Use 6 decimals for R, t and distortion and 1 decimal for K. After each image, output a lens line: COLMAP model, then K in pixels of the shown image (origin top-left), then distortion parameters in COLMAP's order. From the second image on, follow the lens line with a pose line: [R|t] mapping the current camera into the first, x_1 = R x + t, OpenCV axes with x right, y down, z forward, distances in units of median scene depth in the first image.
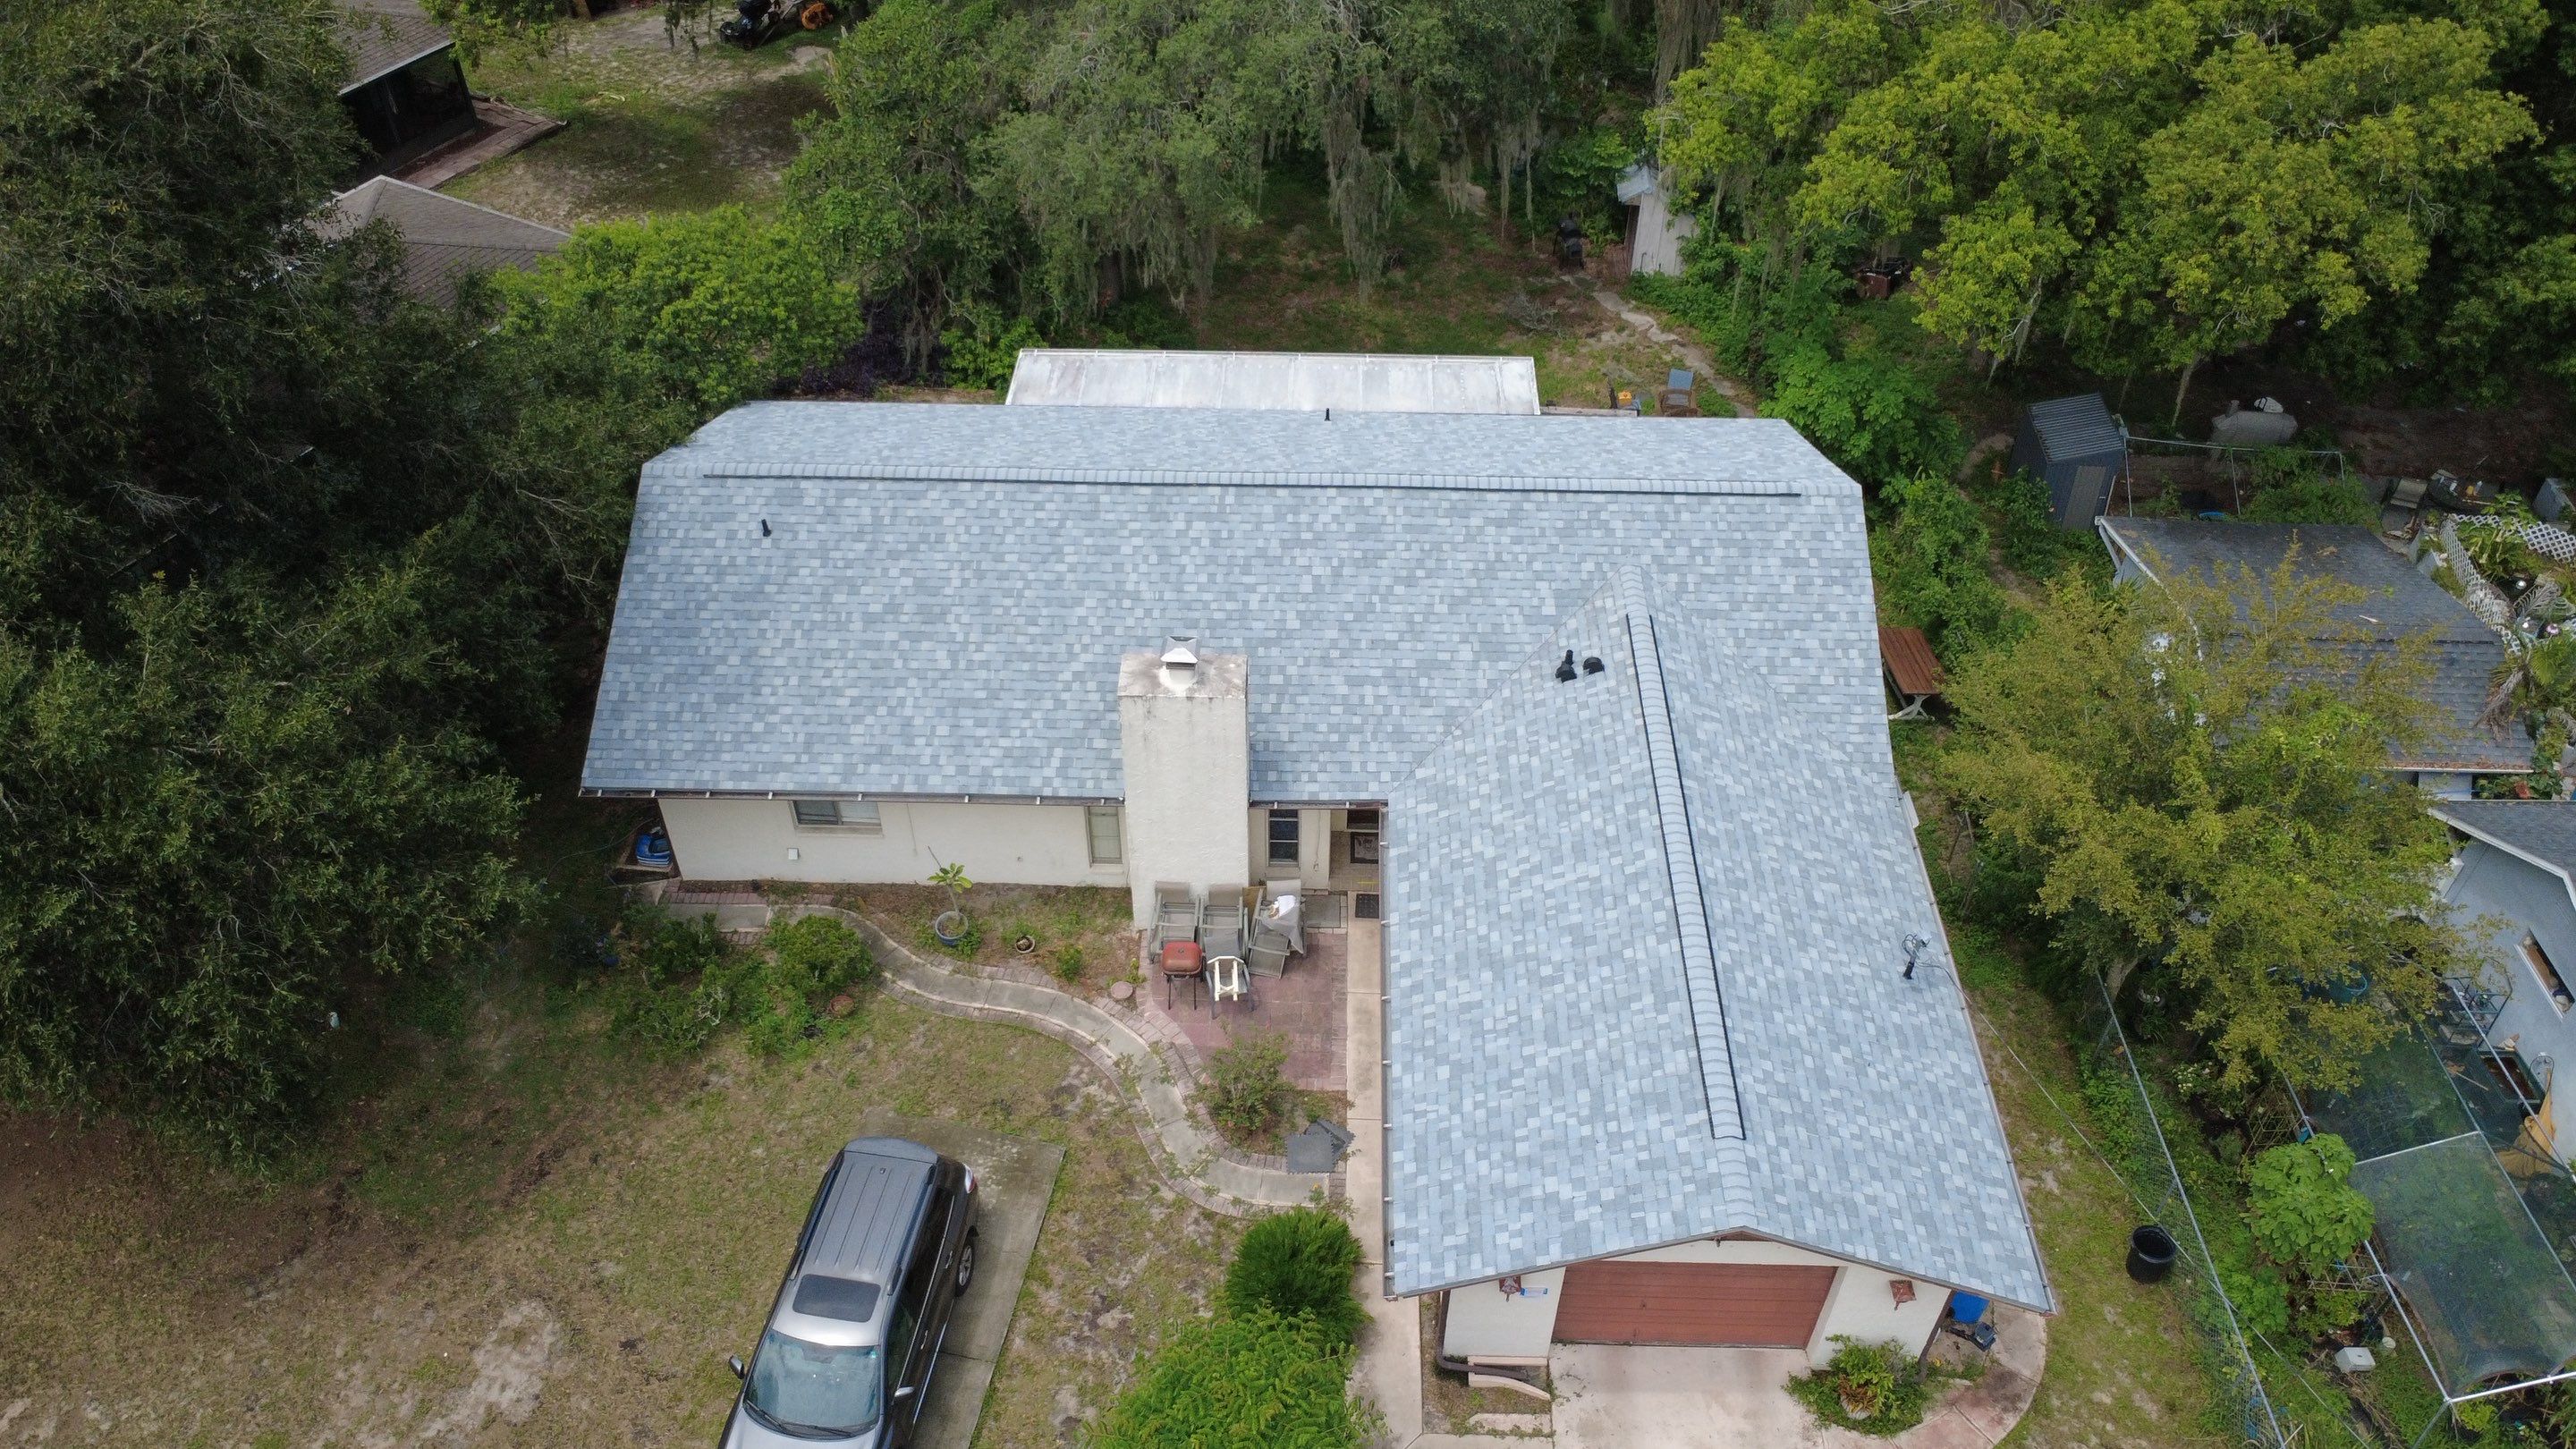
lens RADIAL K [[1878.8, 0, 1284.4], [0, 1878.8, 722.0], [0, 0, 1]] dist [-0.003103, 0.005943]
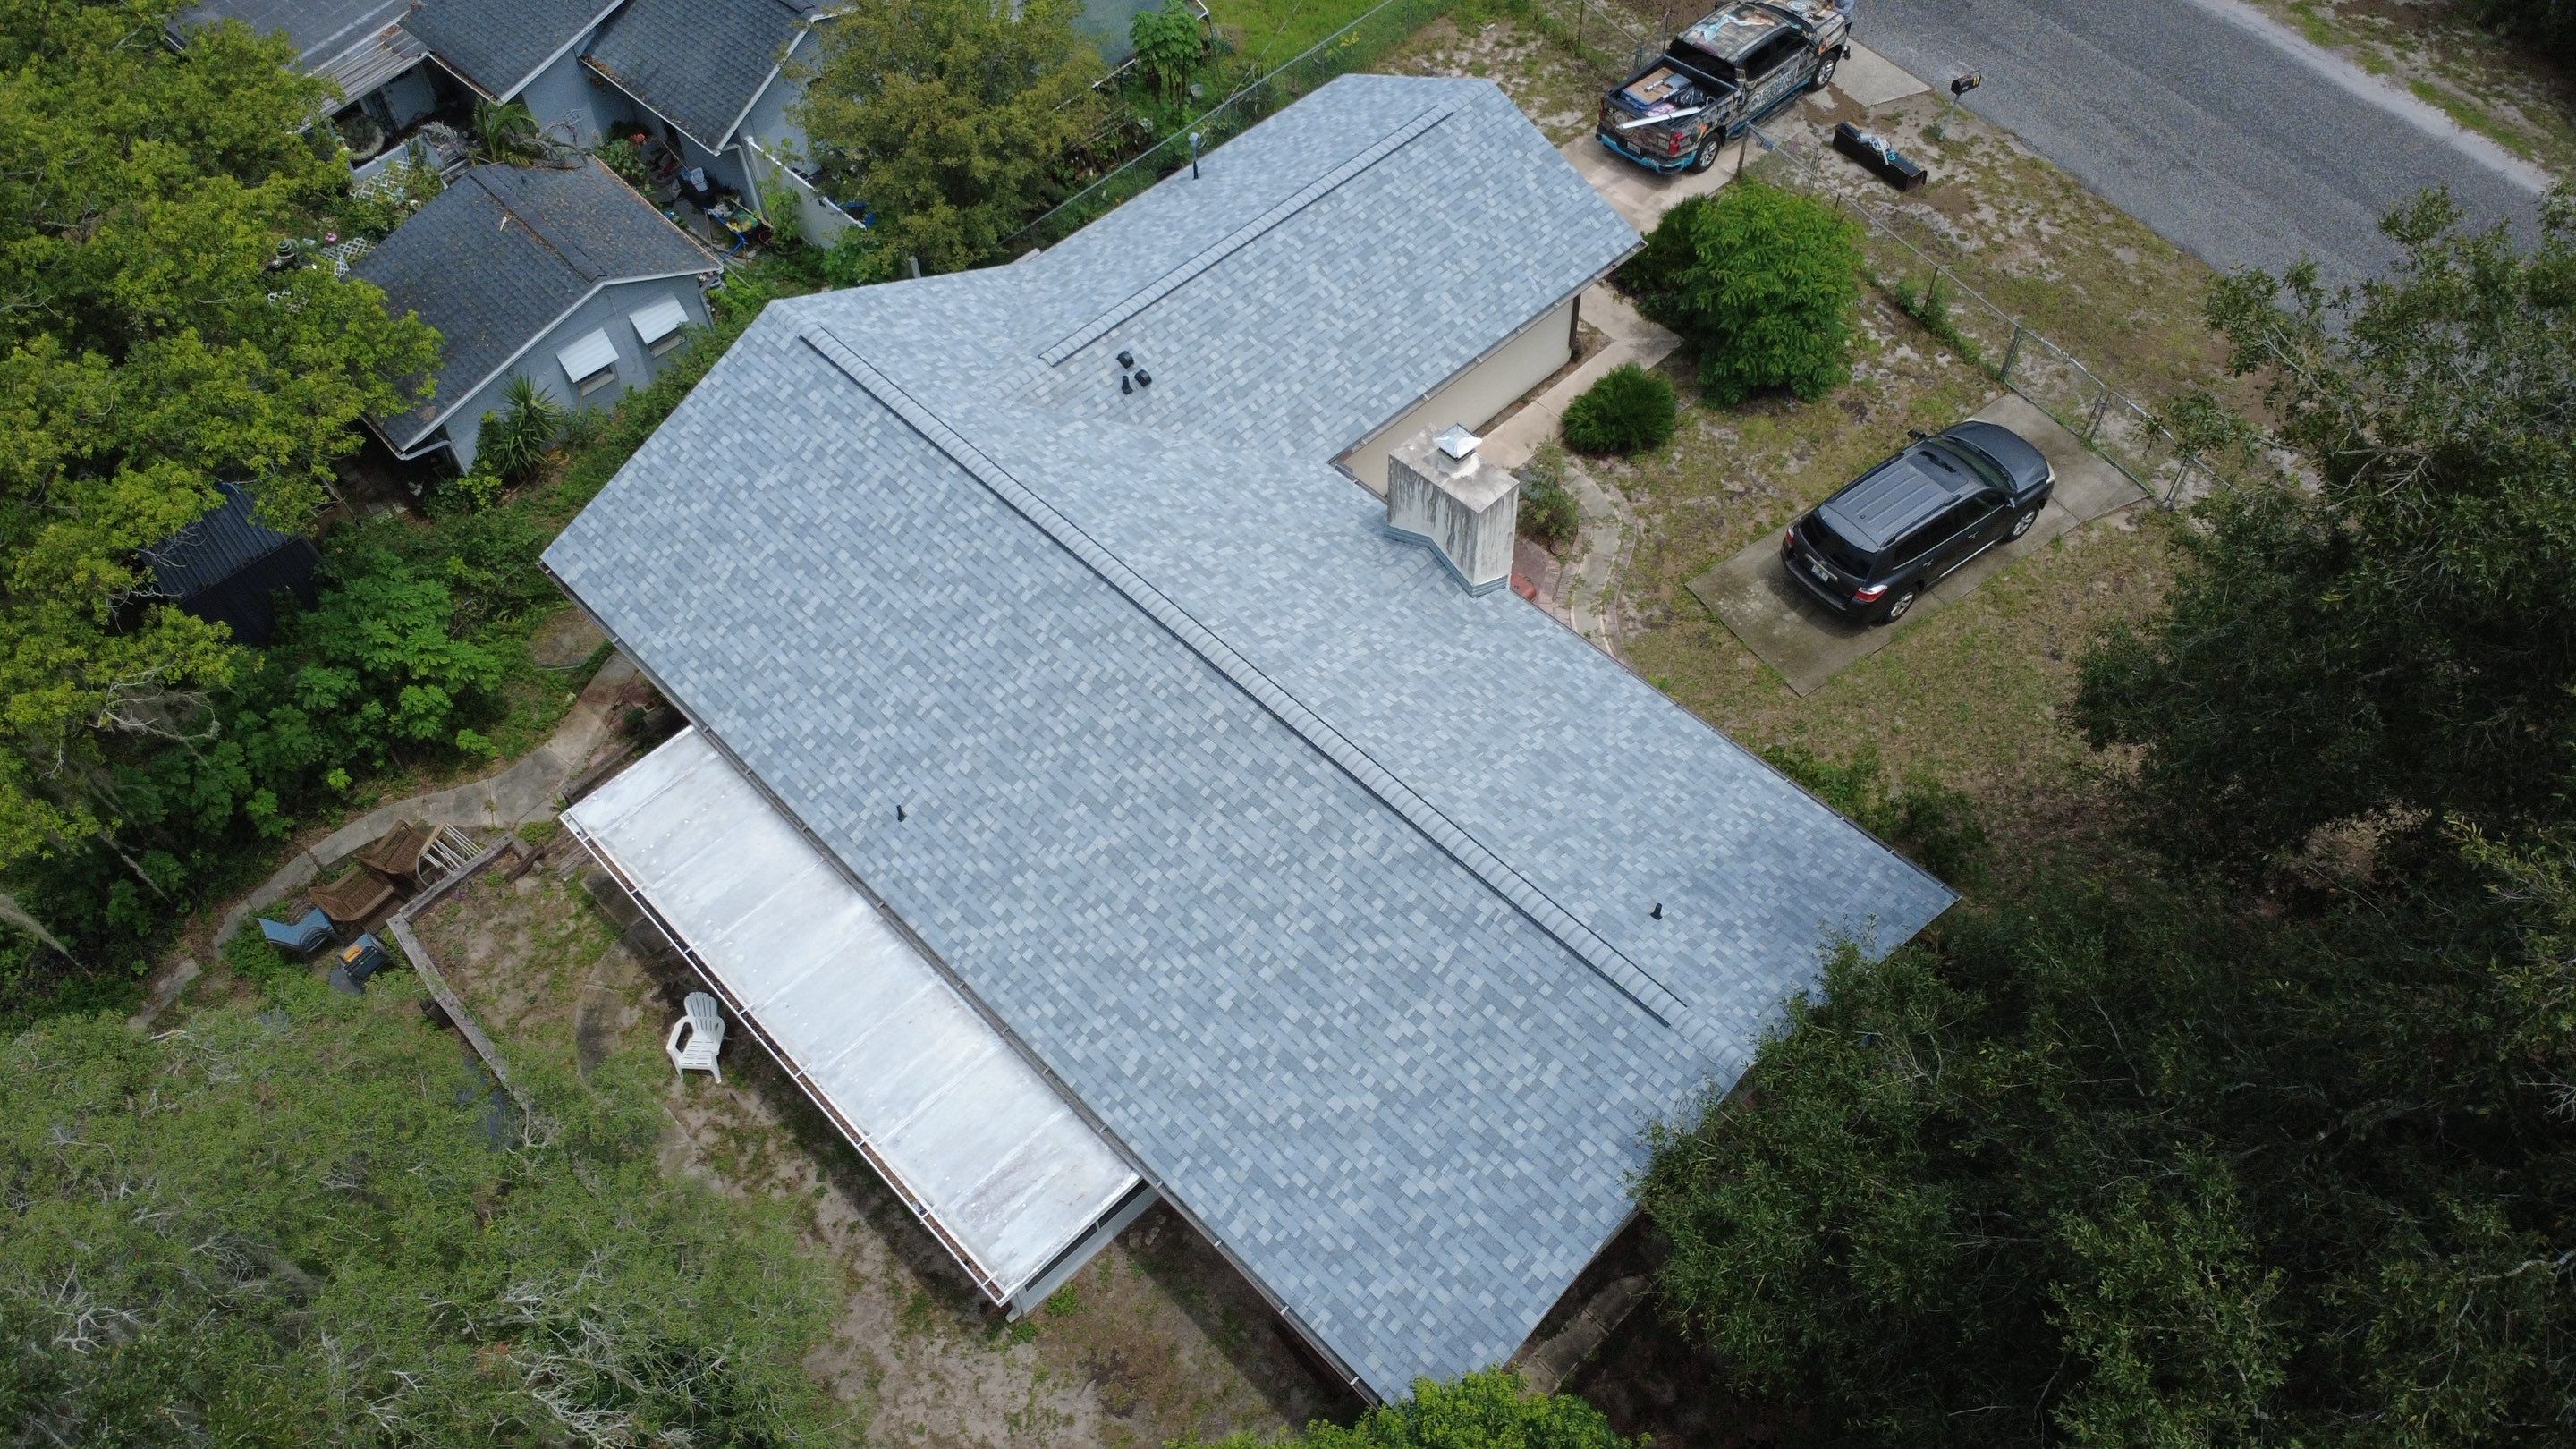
lens RADIAL K [[1878.8, 0, 1284.0], [0, 1878.8, 714.9], [0, 0, 1]] dist [-0.003103, 0.005943]
pose [[-0.713779, -0.541417, 0.444282, -0.496147], [0.498571, 0.052720, 0.865244, -0.914701], [-0.491880, 0.839100, 0.232304, 0.872595]]
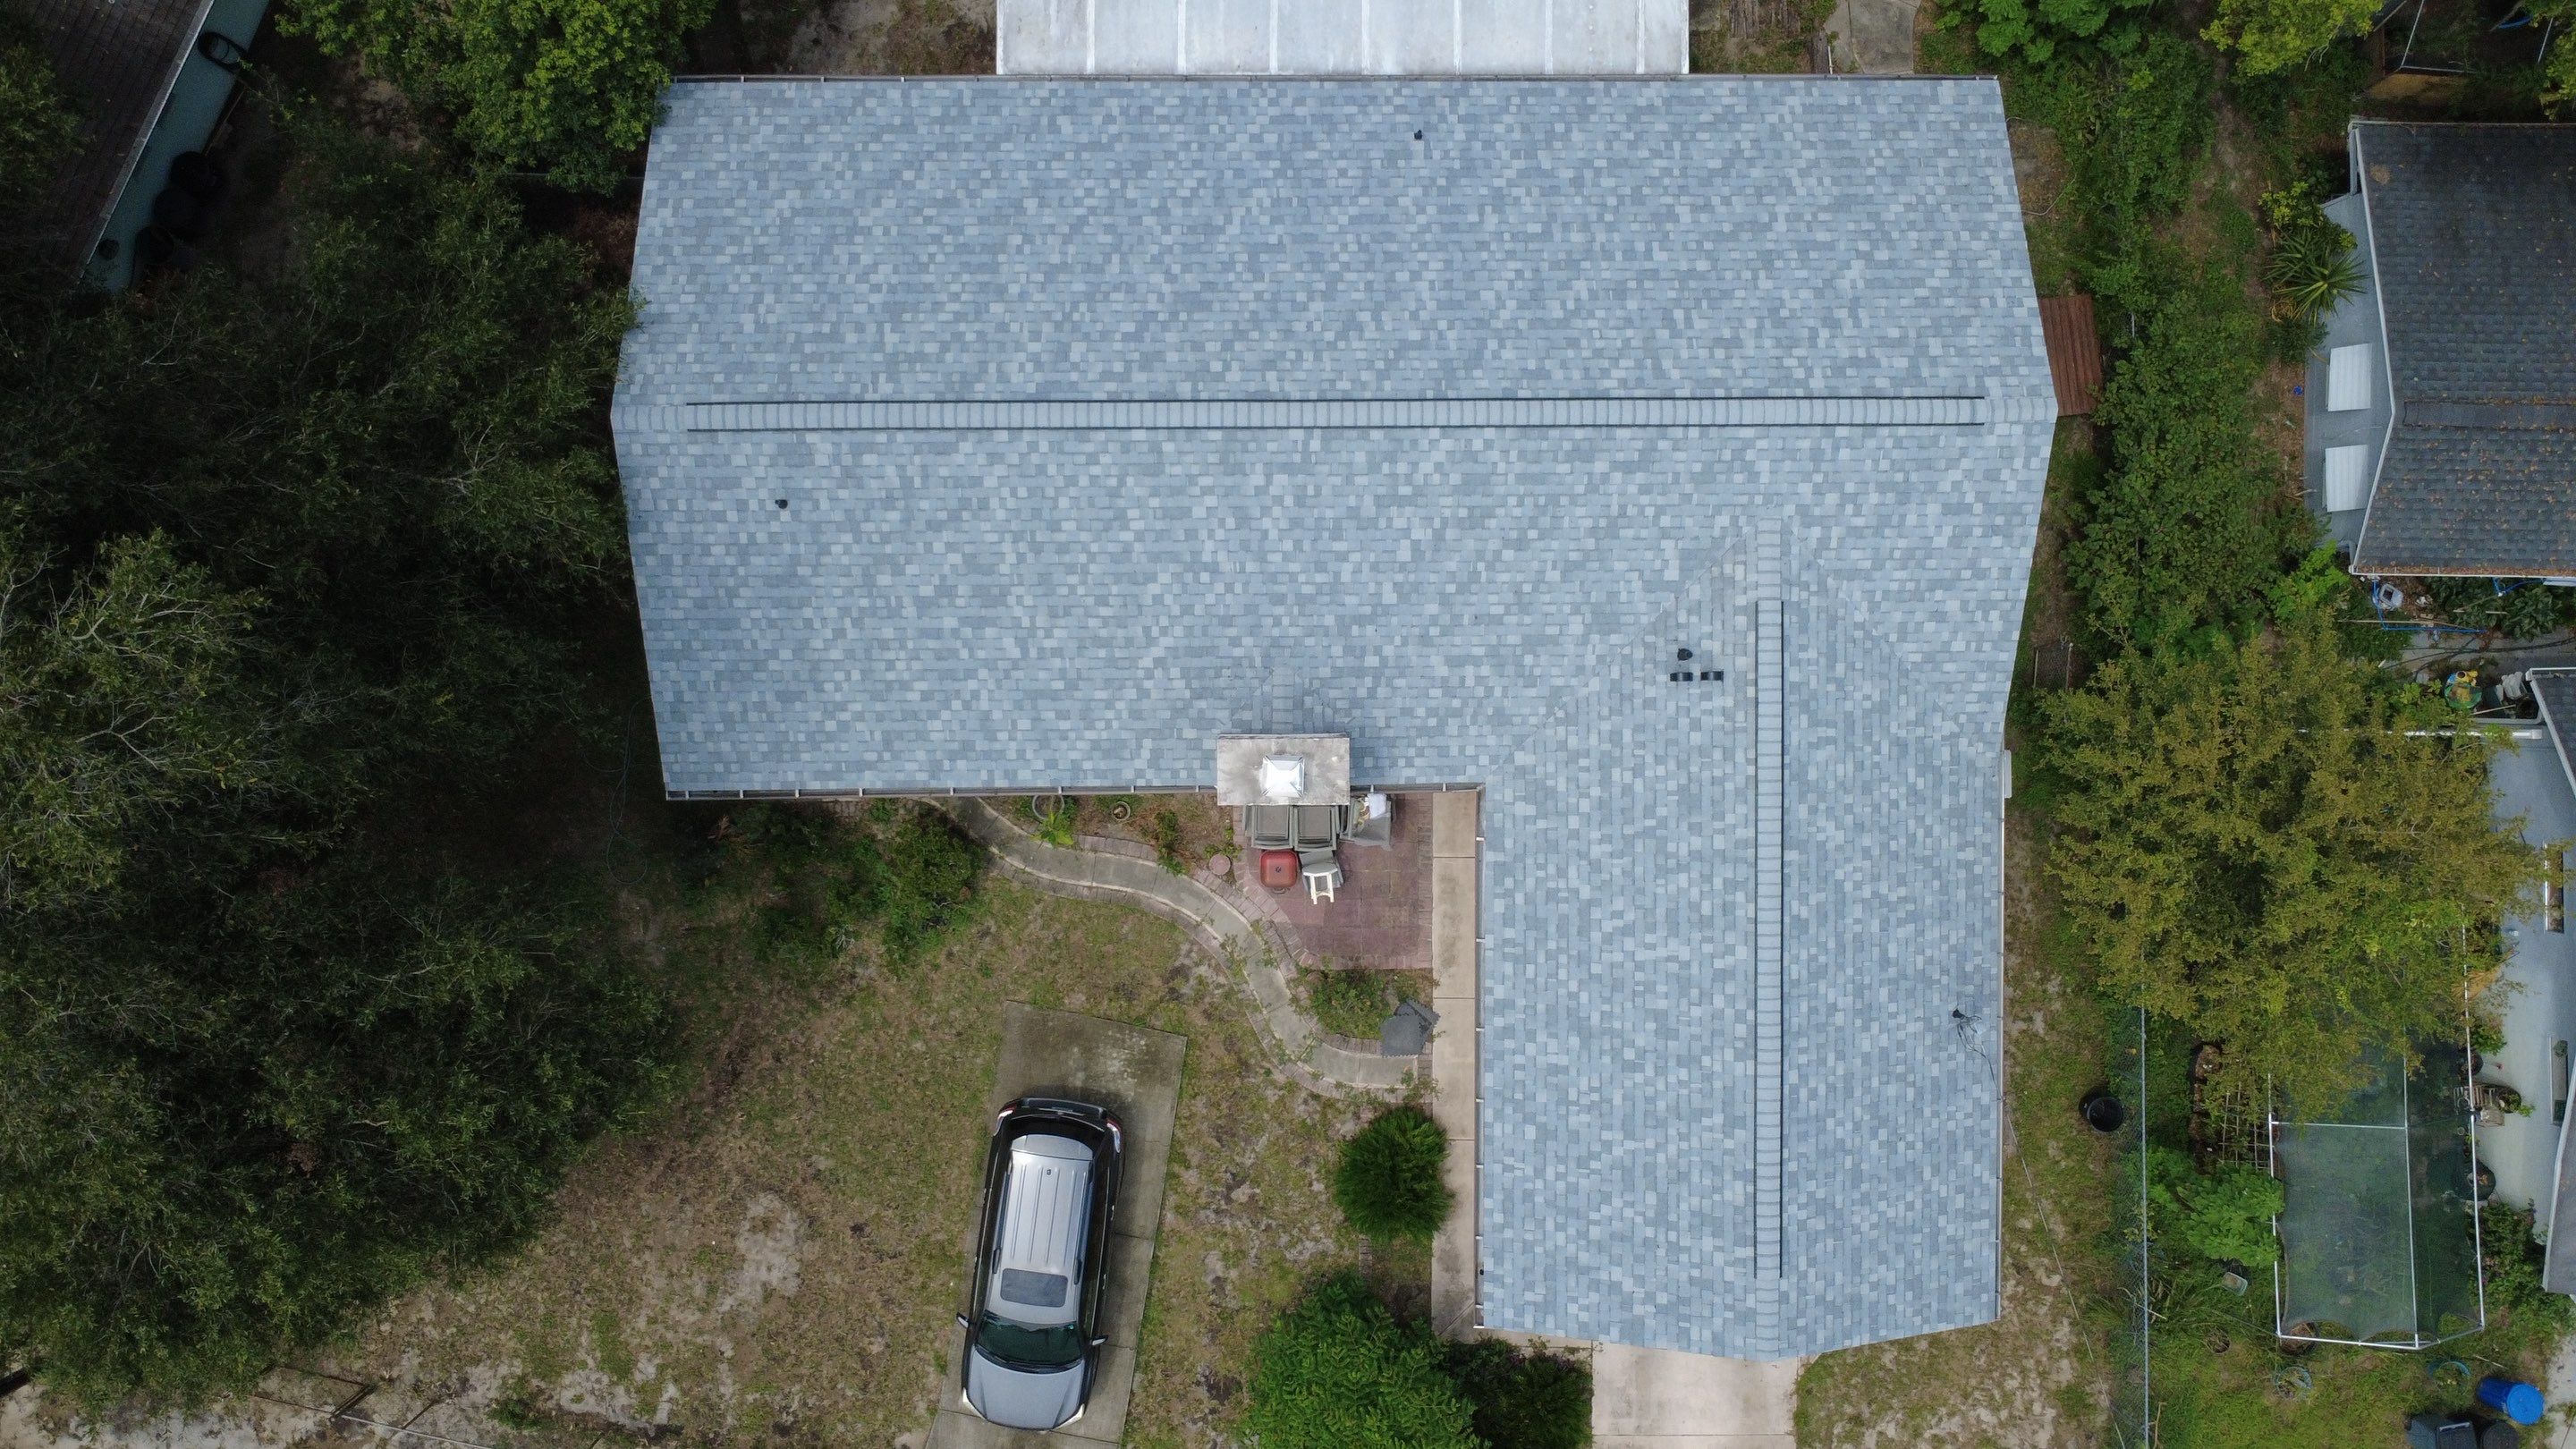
lens RADIAL K [[1878.8, 0, 1283.1], [0, 1878.8, 725.0], [0, 0, 1]] dist [-0.003103, 0.005943]
pose [[0.999533, -0.030156, 0.004879, -0.055031], [0.016482, 0.666847, 0.745012, -0.714888], [-0.025721, -0.744584, 0.667033, 0.360139]]
